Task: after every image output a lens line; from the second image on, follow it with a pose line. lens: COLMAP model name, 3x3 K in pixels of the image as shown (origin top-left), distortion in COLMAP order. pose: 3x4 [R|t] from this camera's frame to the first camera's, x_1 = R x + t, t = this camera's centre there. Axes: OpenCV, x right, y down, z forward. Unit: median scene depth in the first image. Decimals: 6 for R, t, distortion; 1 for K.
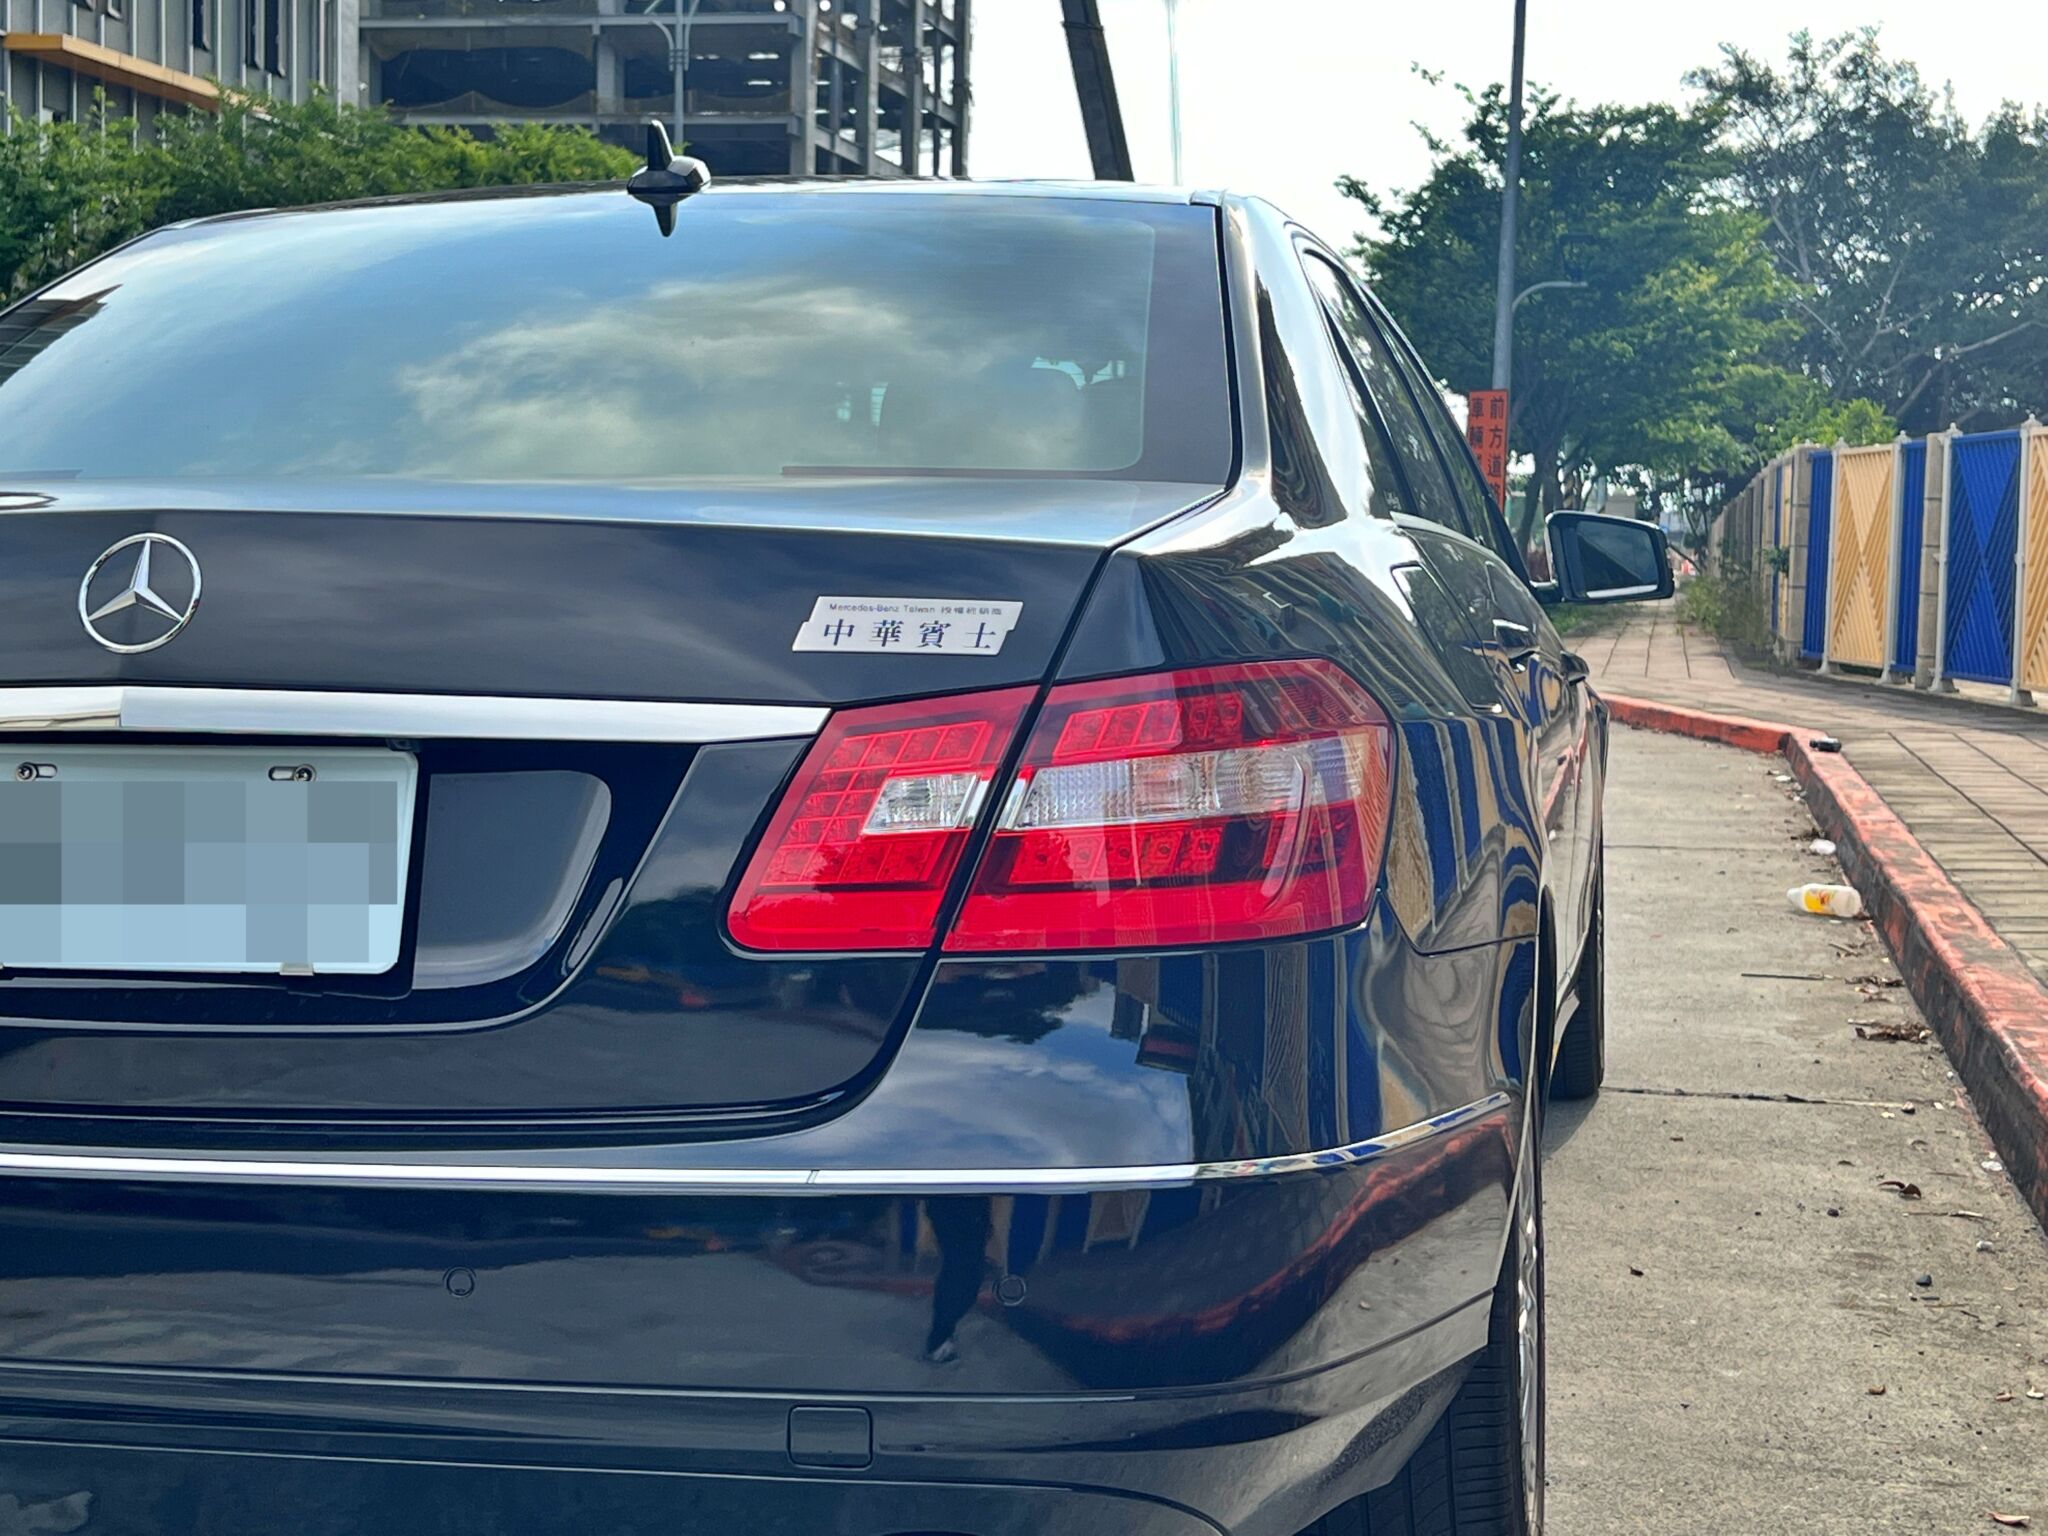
lens RADIAL K [[3152.9, 0, 1016.8], [0, 3152.9, 764.7], [0, 0, 1]] dist [0.215616, -0.673316]
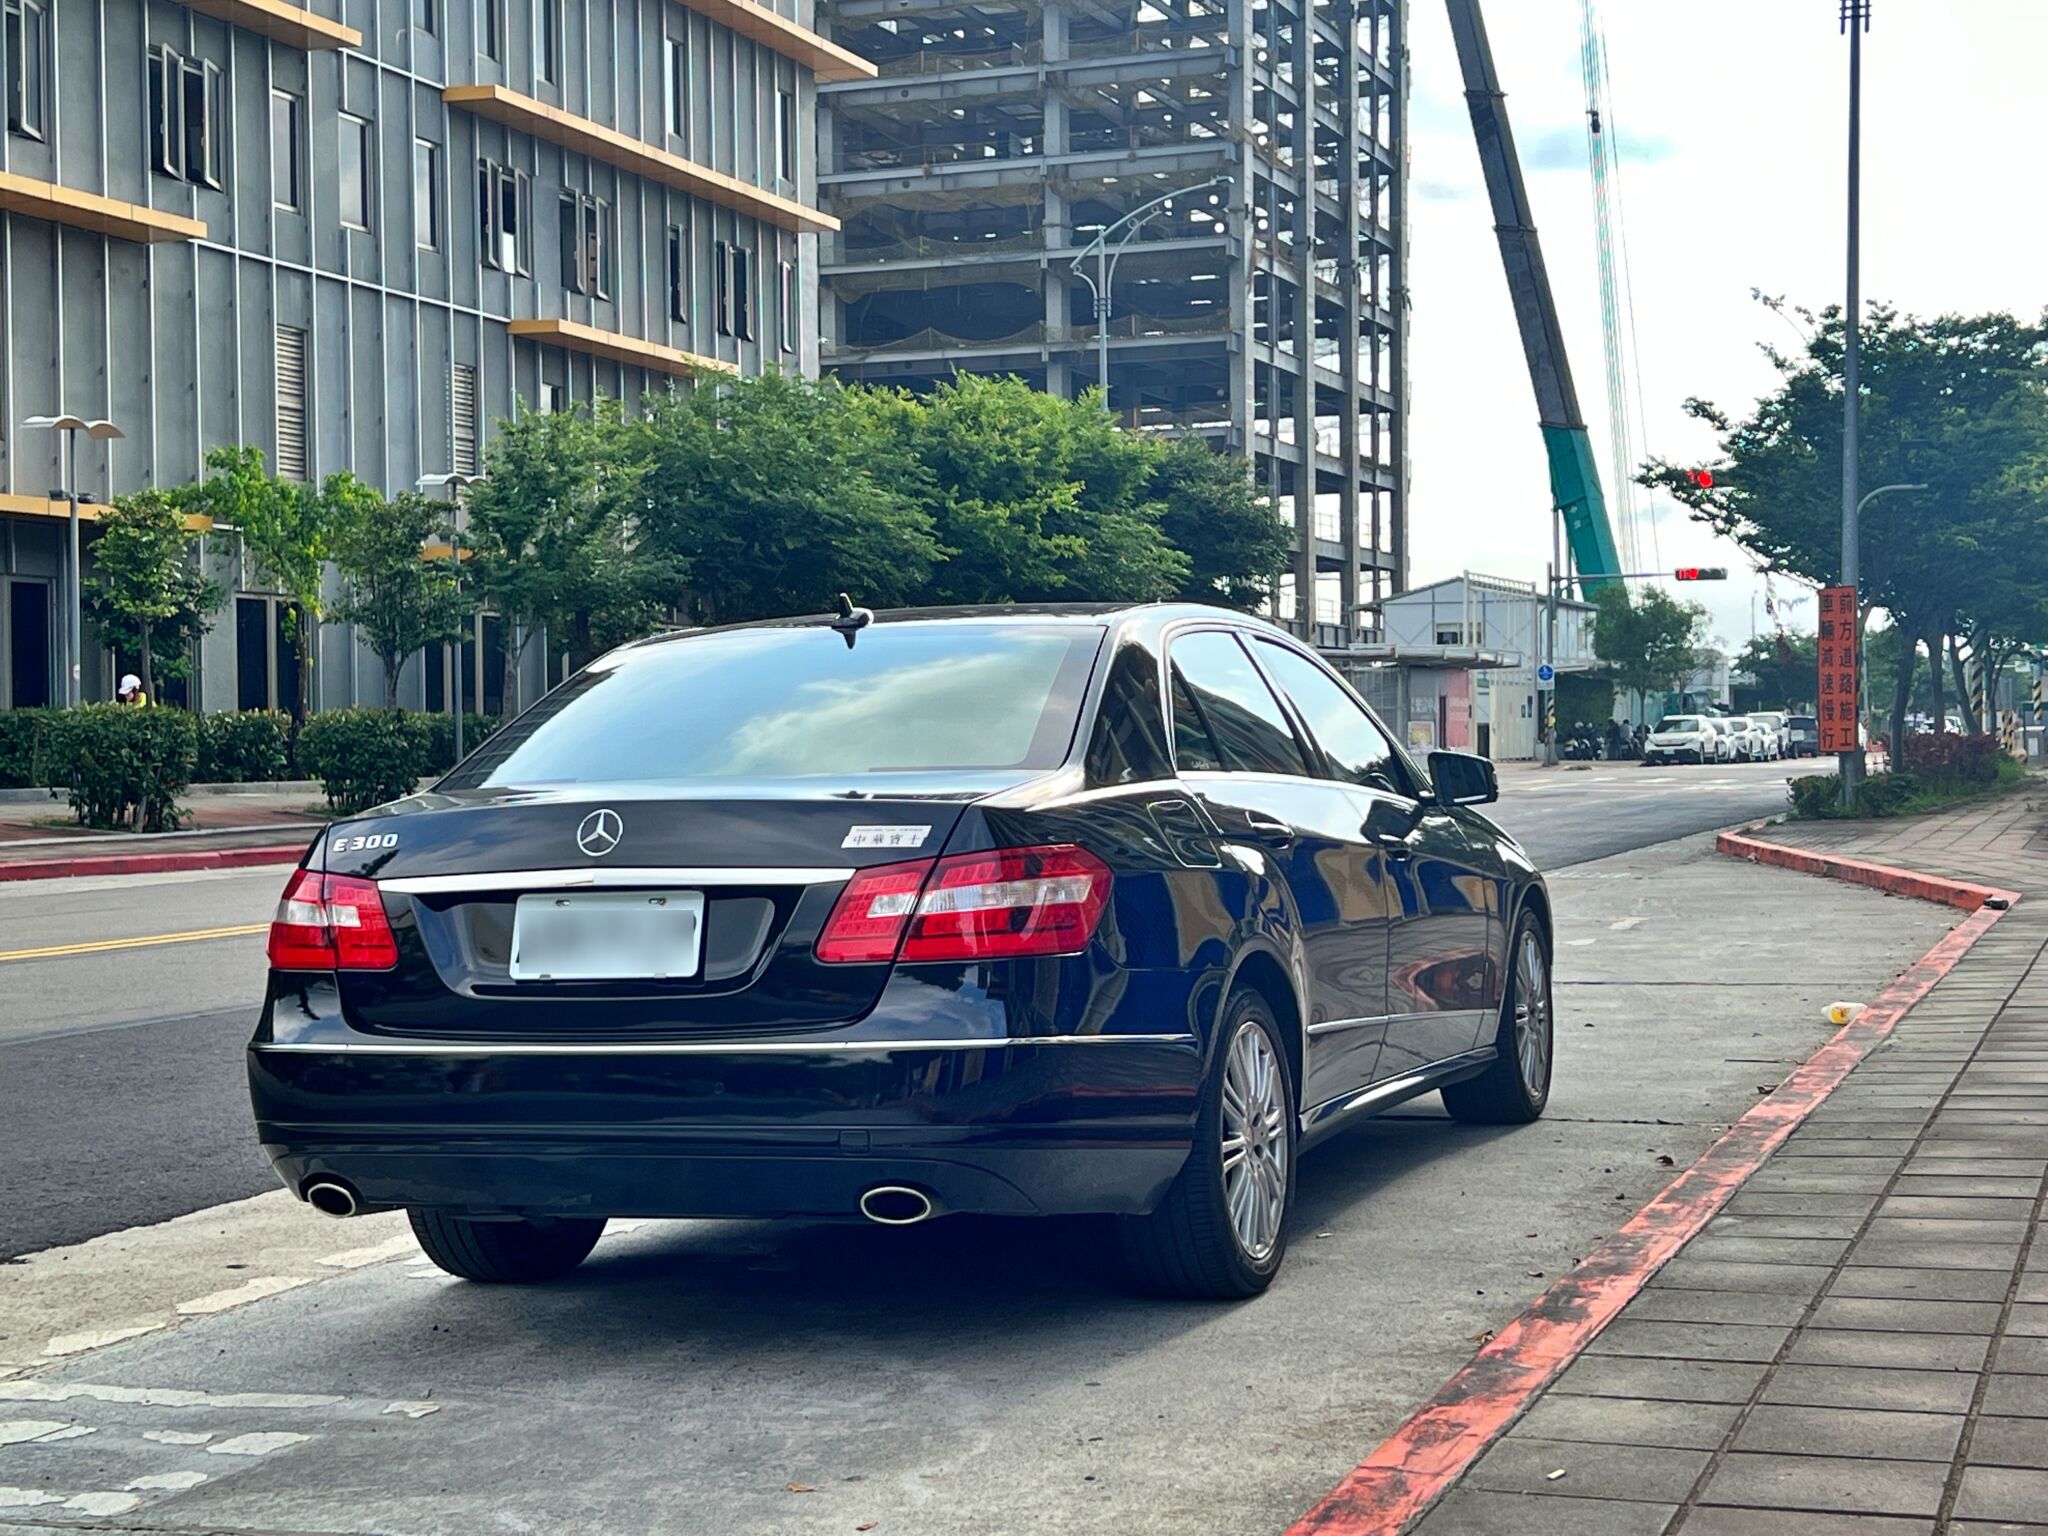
lens RADIAL K [[3159.4, 0, 1014.6], [0, 3159.4, 780.4], [0, 0, 1]] dist [0.208324, -0.175317]
pose [[0.988545, -0.030319, -0.147847, 0.027578], [0.021906, 0.998064, -0.058205, 0.003833], [0.149326, 0.054299, 0.987296, -0.093794]]
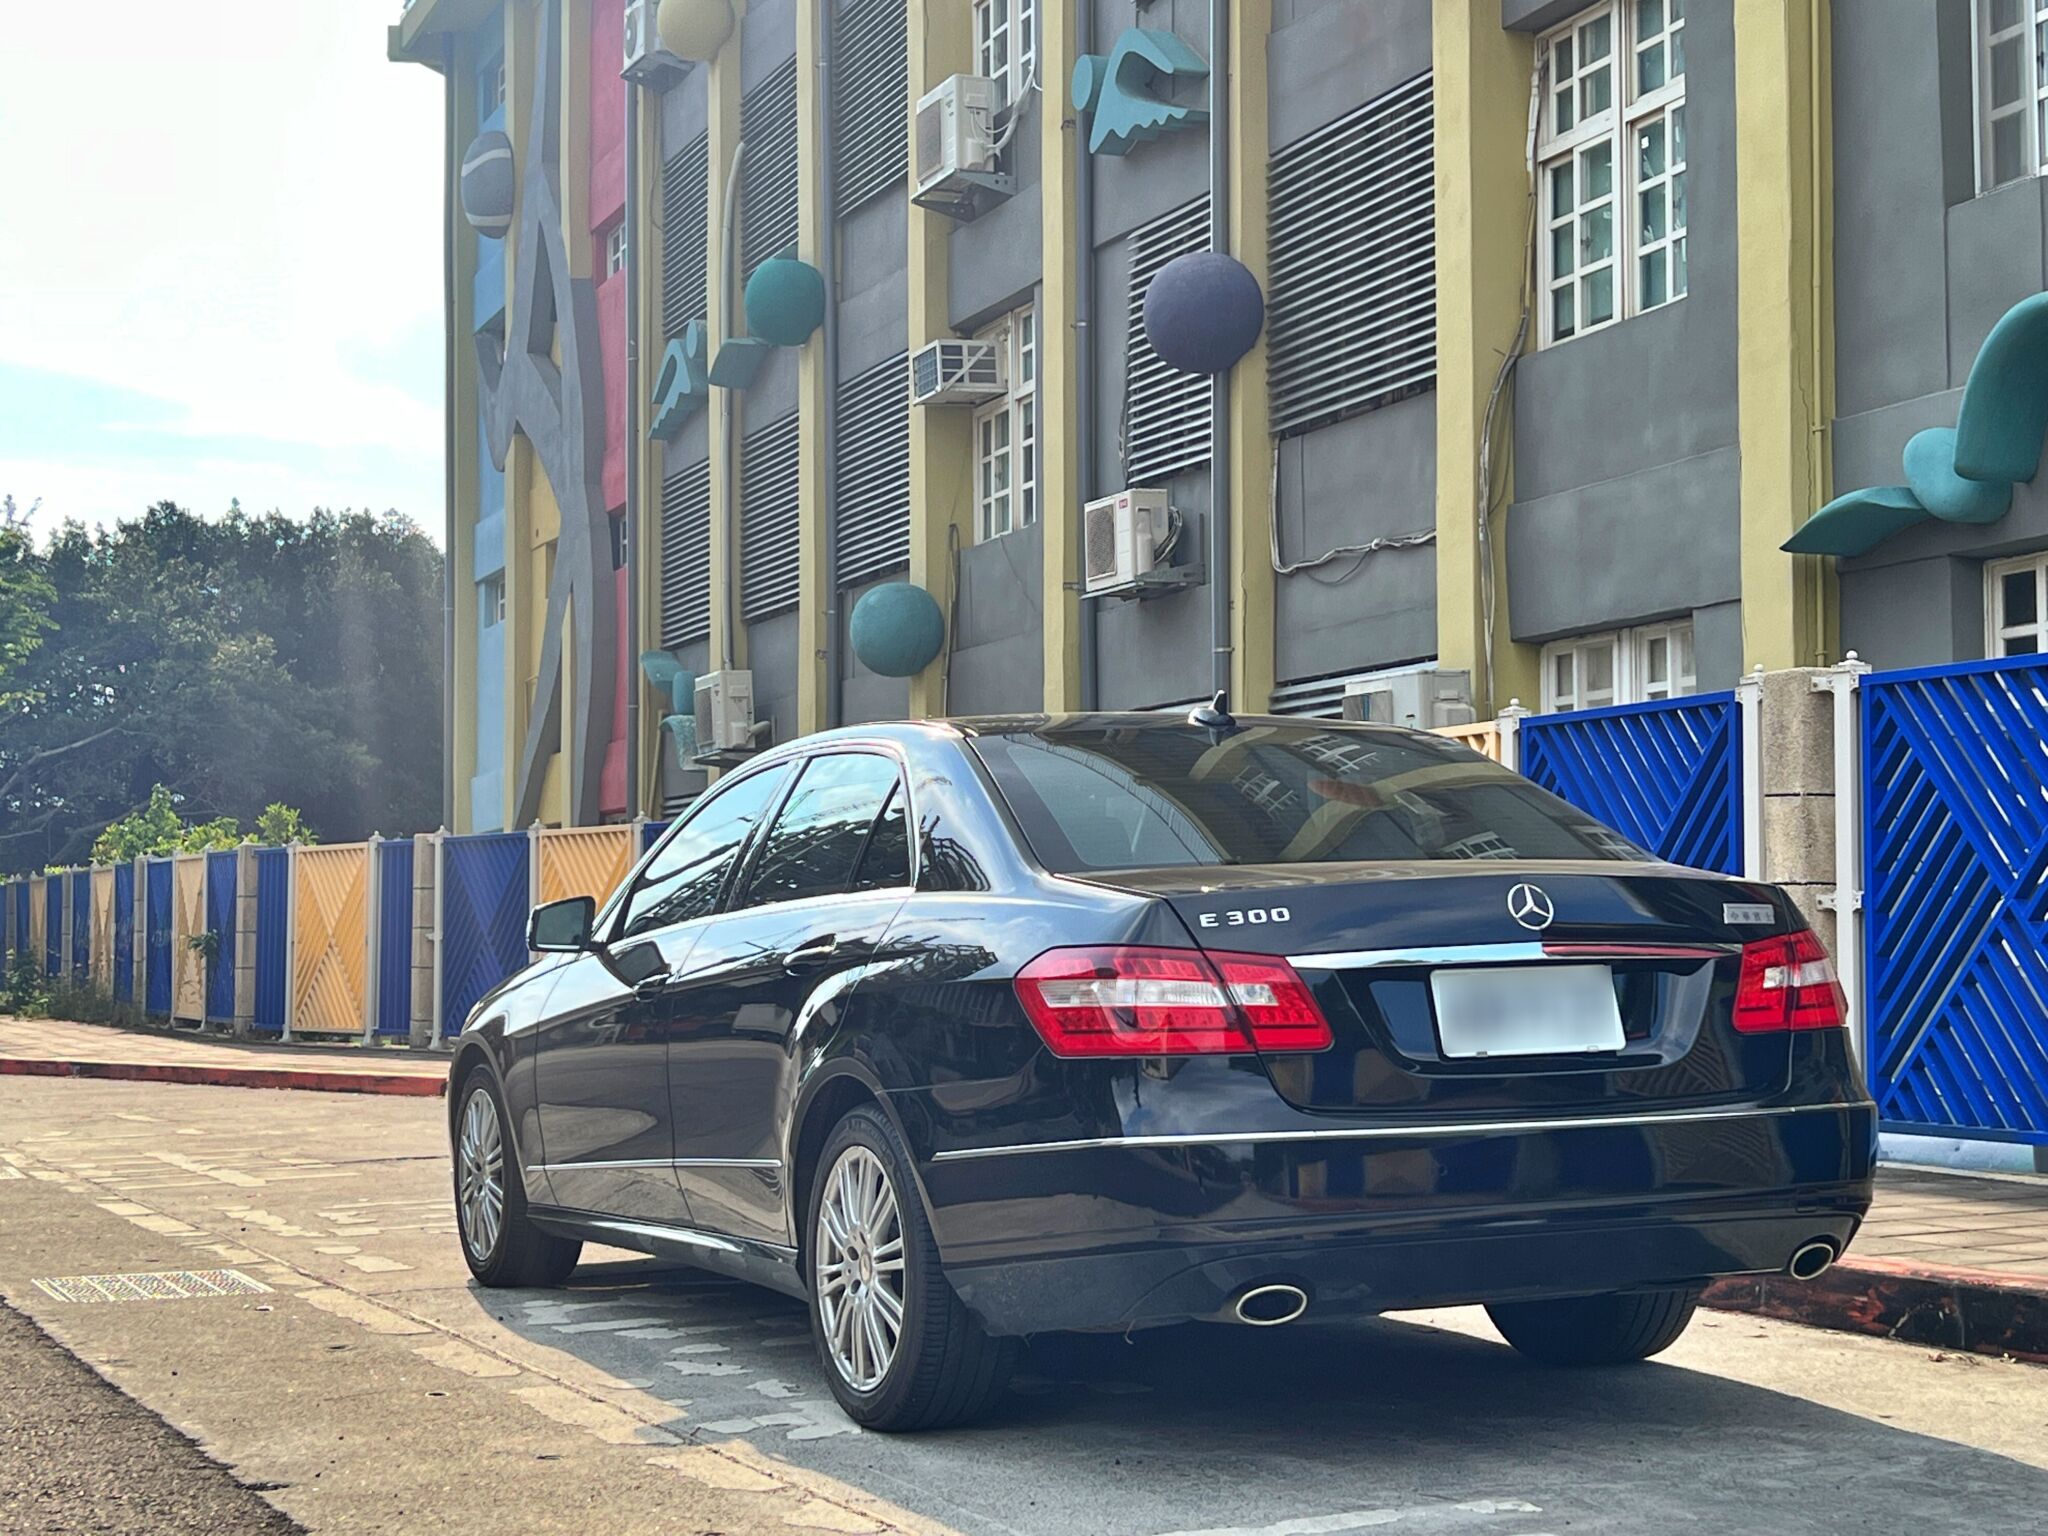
lens RADIAL K [[3159.4, 0, 1014.6], [0, 3159.4, 780.4], [0, 0, 1]] dist [0.208324, -0.175317]
pose [[0.807408, 0.009434, 0.589918, -0.131822], [0.060633, 0.993251, -0.098872, 0.004582], [-0.586869, 0.115599, 0.801387, -0.051416]]
